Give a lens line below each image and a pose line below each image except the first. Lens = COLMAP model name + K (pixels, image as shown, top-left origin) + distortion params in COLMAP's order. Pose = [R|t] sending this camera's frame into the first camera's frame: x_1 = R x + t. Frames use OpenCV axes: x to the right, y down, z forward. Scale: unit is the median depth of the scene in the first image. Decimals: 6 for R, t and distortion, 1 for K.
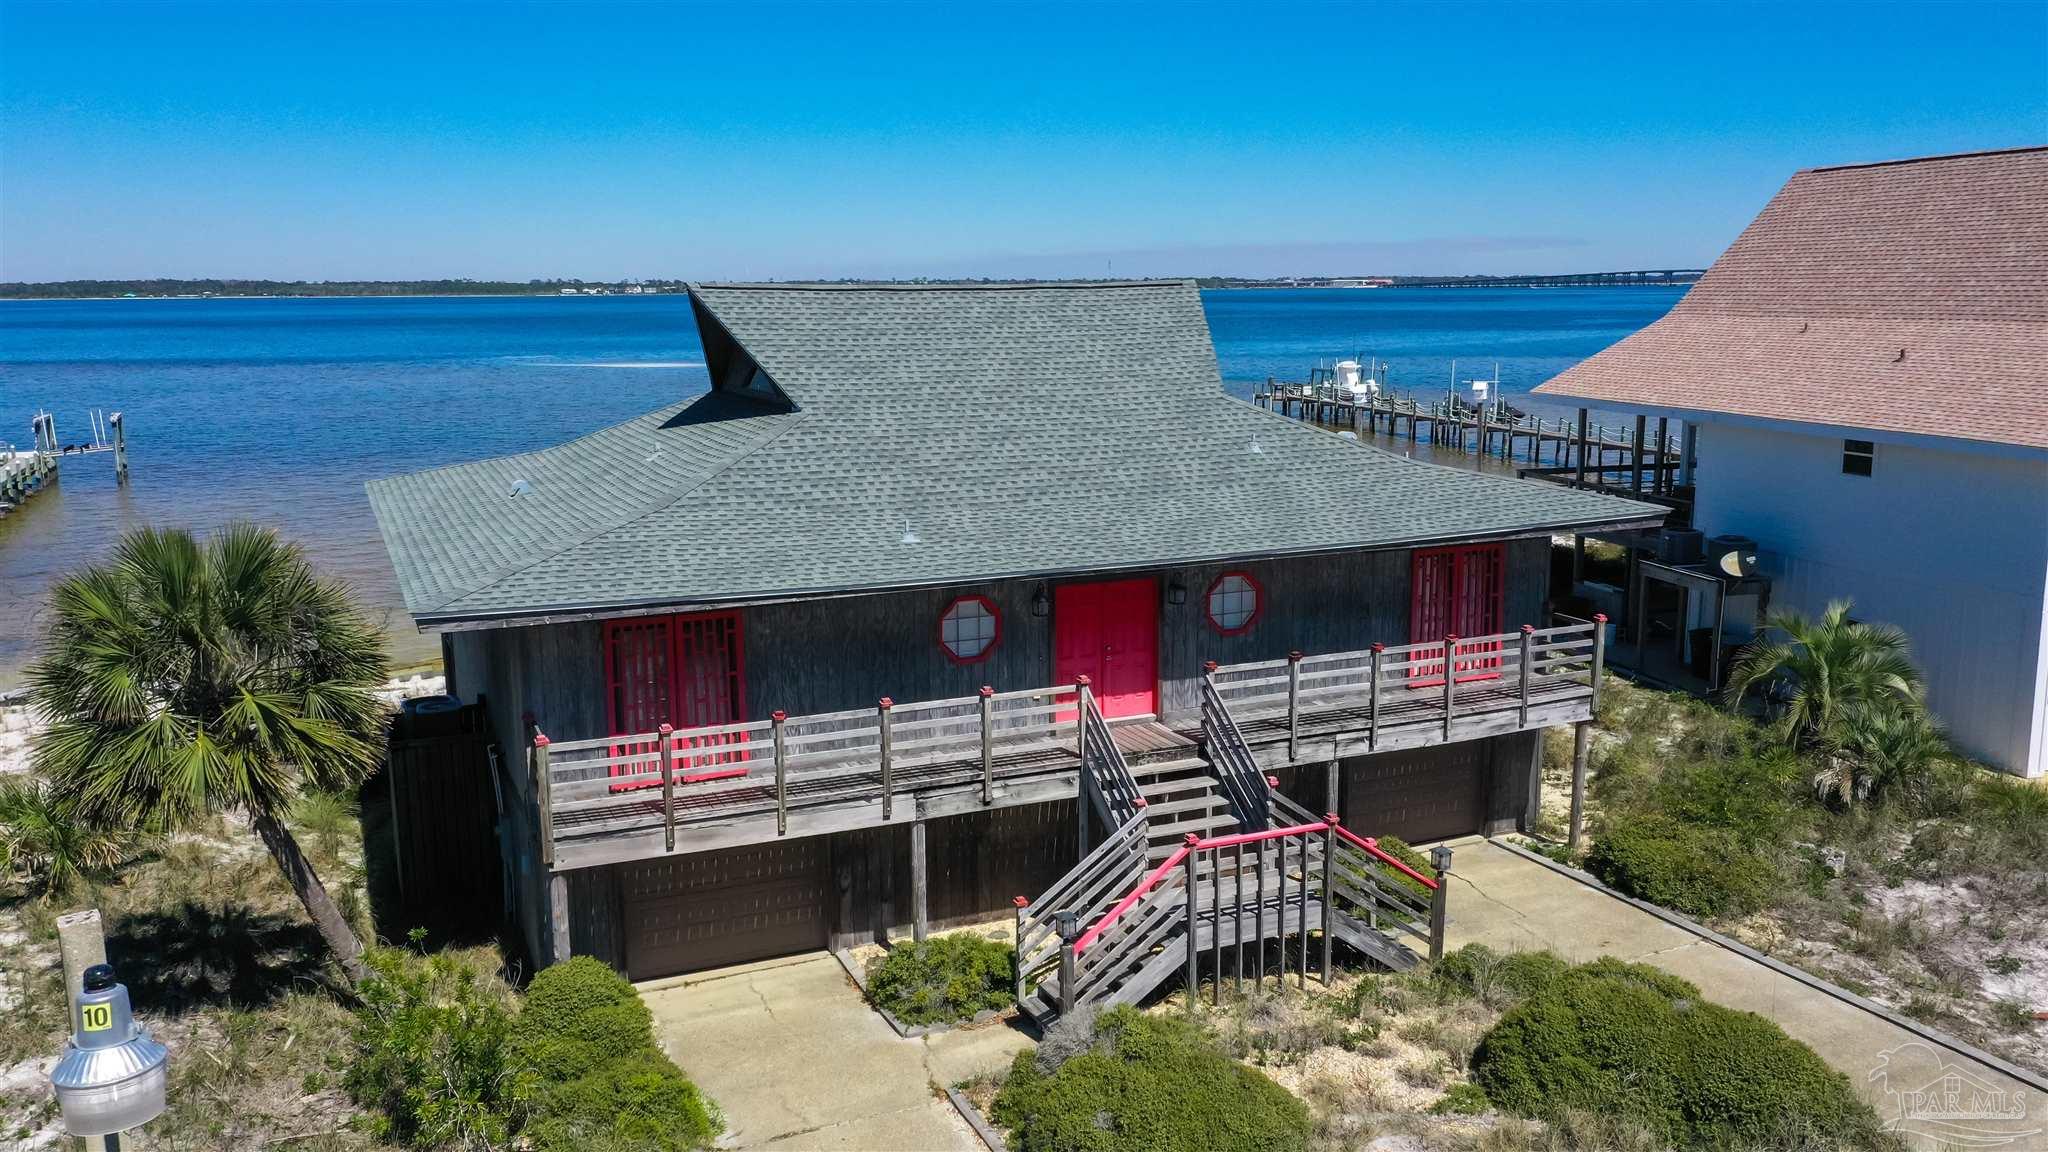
lens RADIAL K [[1623.5, 0, 1035.4], [0, 1623.5, 577.4], [0, 0, 1]] dist [0.004736, -0.002150]
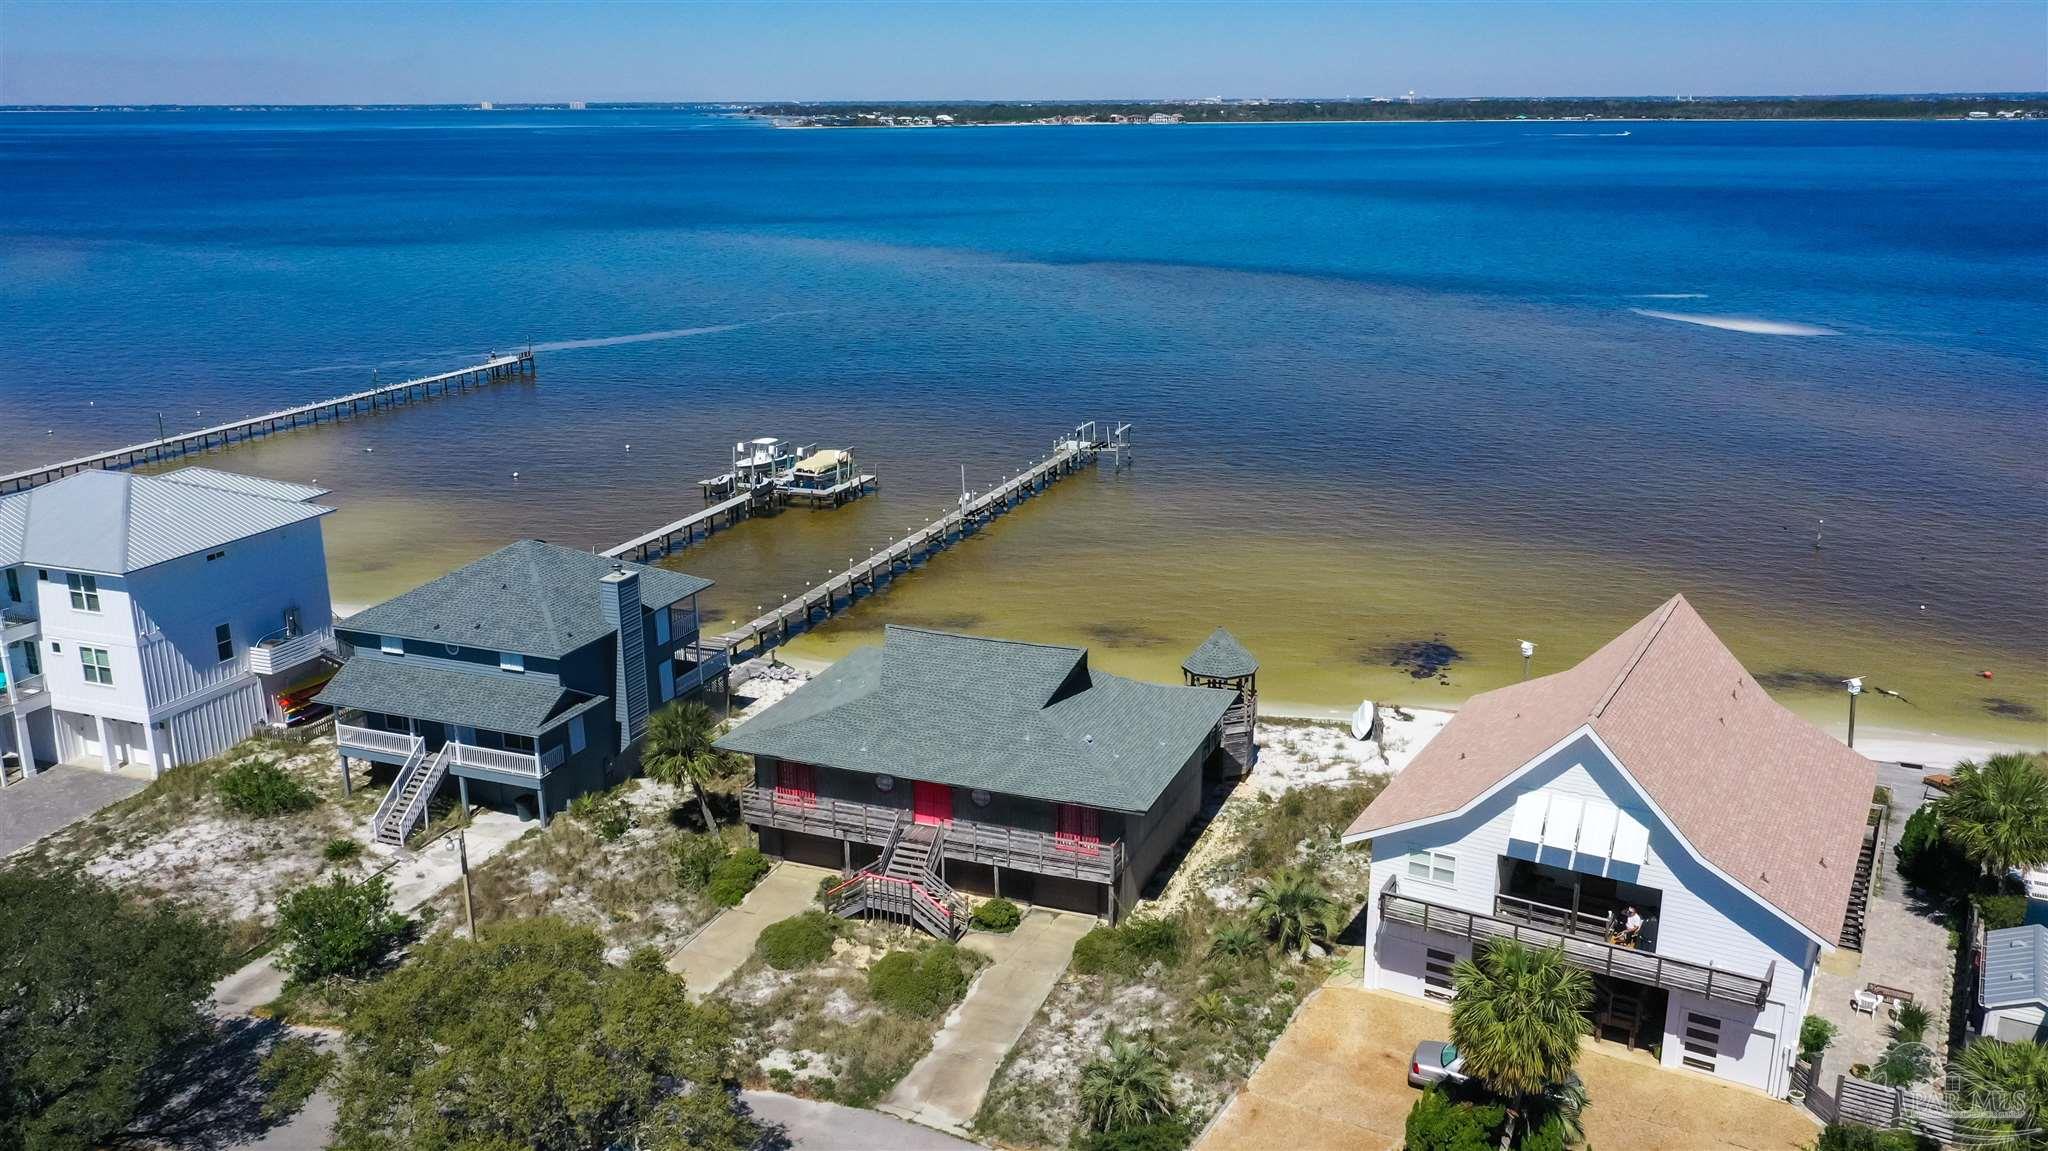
lens RADIAL K [[1650.8, 0, 1024.0], [0, 1650.8, 575.5], [0, 0, 1]] dist [0.004954, 0.002349]
pose [[0.698622, 0.201763, -0.686454, 1.971431], [-0.127309, 0.979161, 0.158230, -0.783985], [0.704074, -0.023152, 0.709749, -0.873144]]
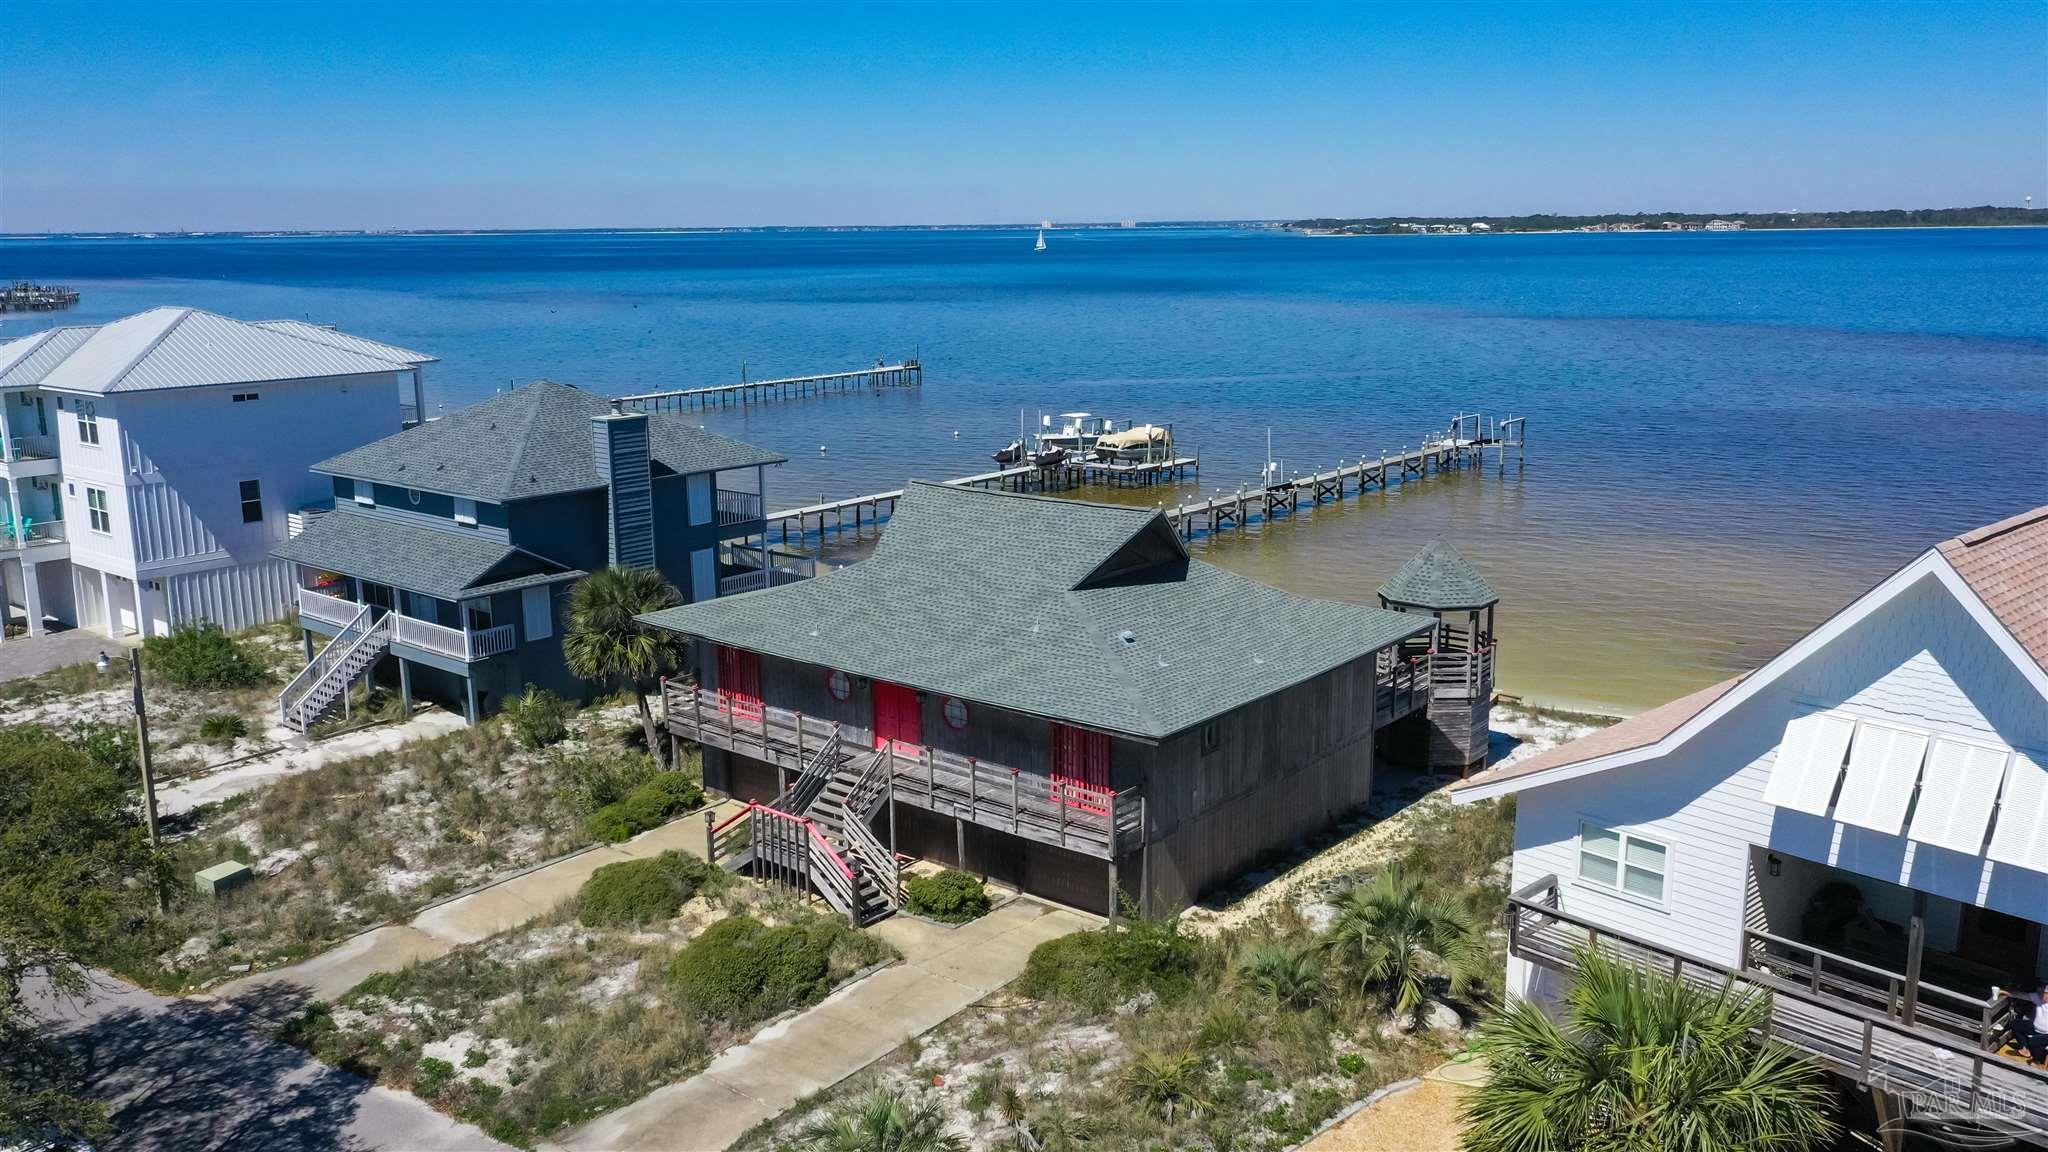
lens RADIAL K [[1636.2, 0, 1025.9], [0, 1636.2, 566.9], [0, 0, 1]] dist [0.012520, -0.001654]
pose [[0.440838, 0.186740, -0.877947, 1.661264], [-0.152148, 0.979511, 0.131946, -0.379153], [0.884598, 0.075411, 0.460218, 0.255436]]
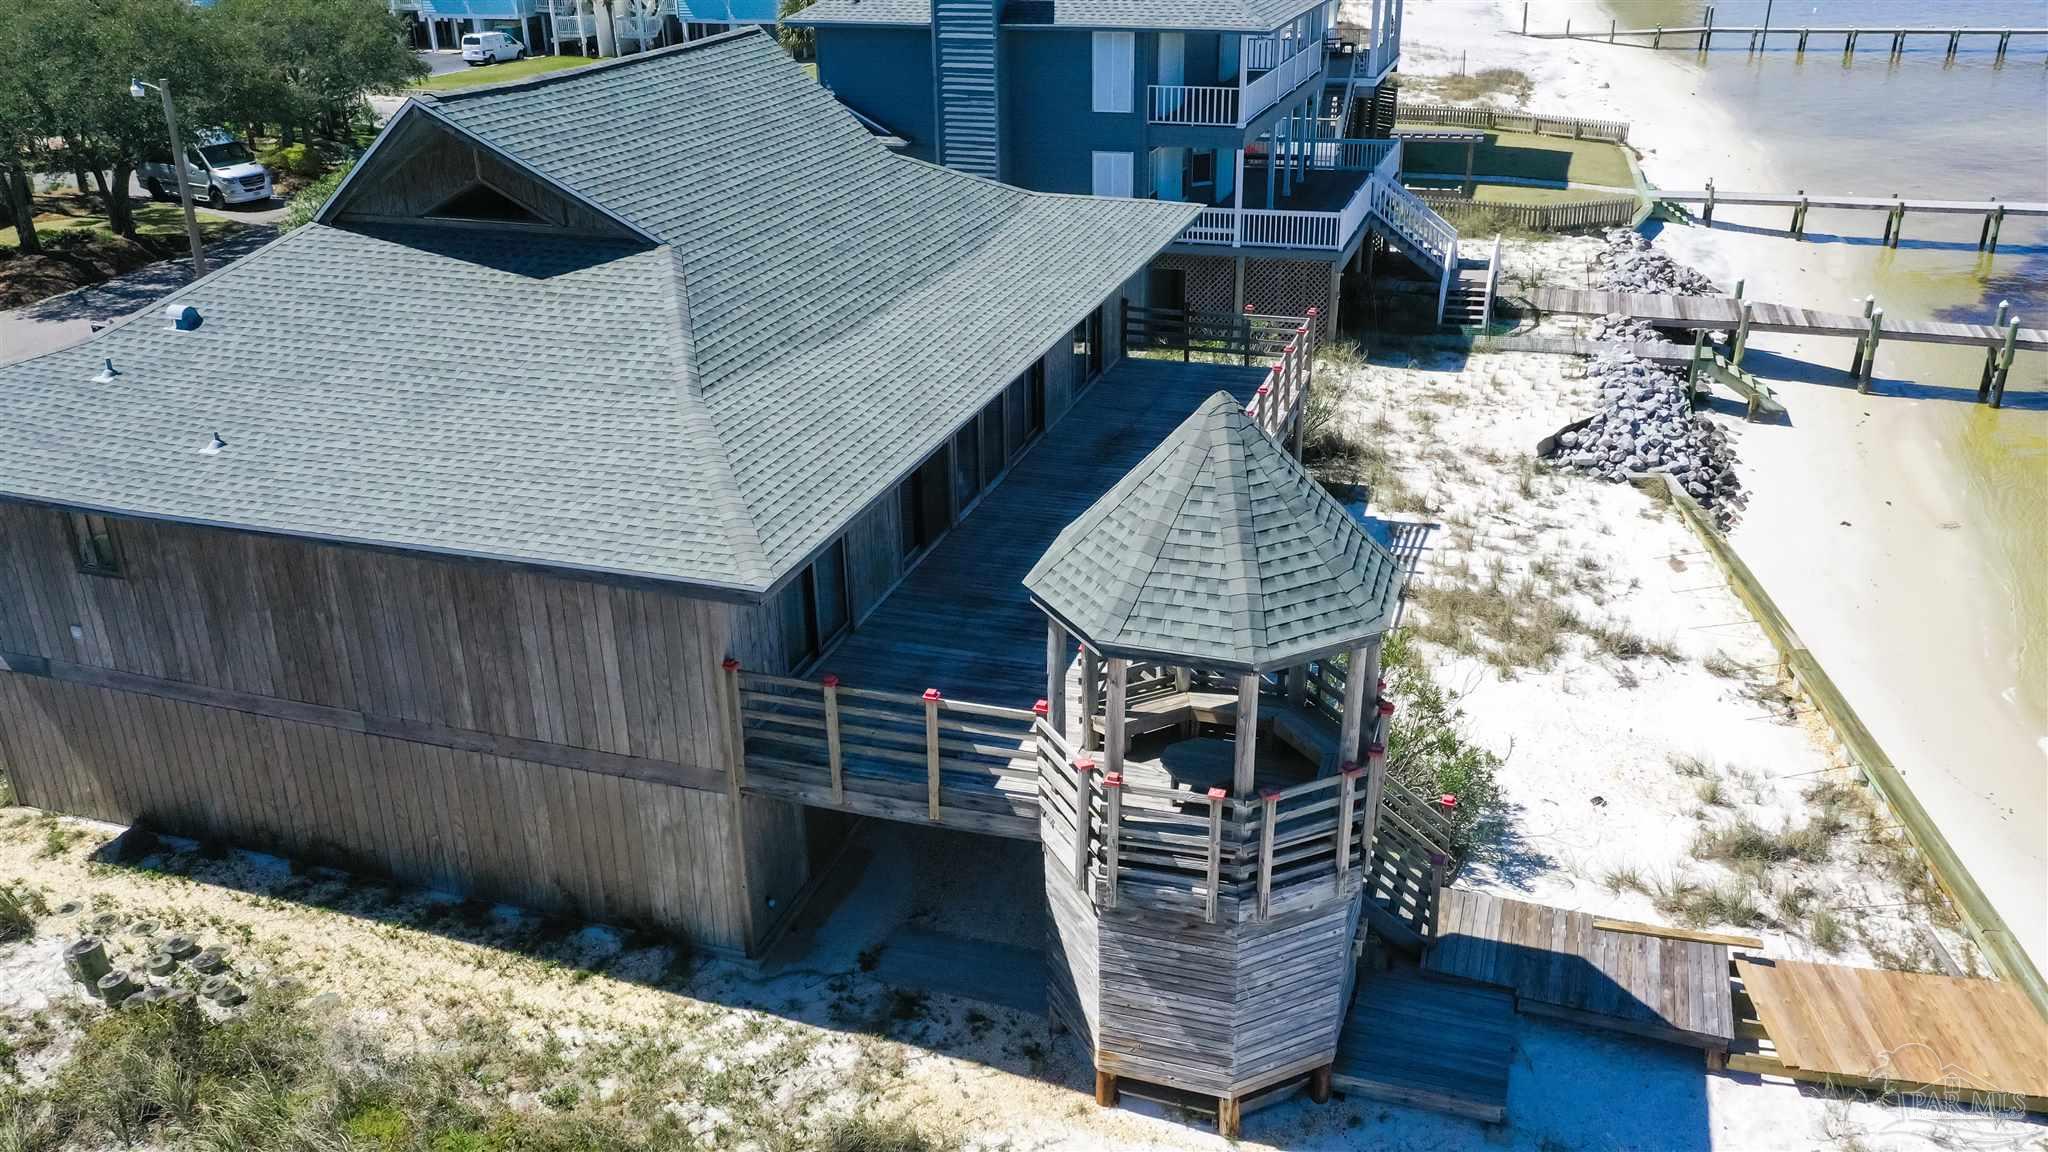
lens RADIAL K [[1636.2, 0, 1025.9], [0, 1636.2, 566.9], [0, 0, 1]] dist [0.012520, -0.001654]
pose [[-0.686656, 0.309811, -0.657662, 0.529530], [-0.103714, 0.853647, 0.510422, -0.485058], [0.719546, 0.418694, -0.554030, 2.027088]]
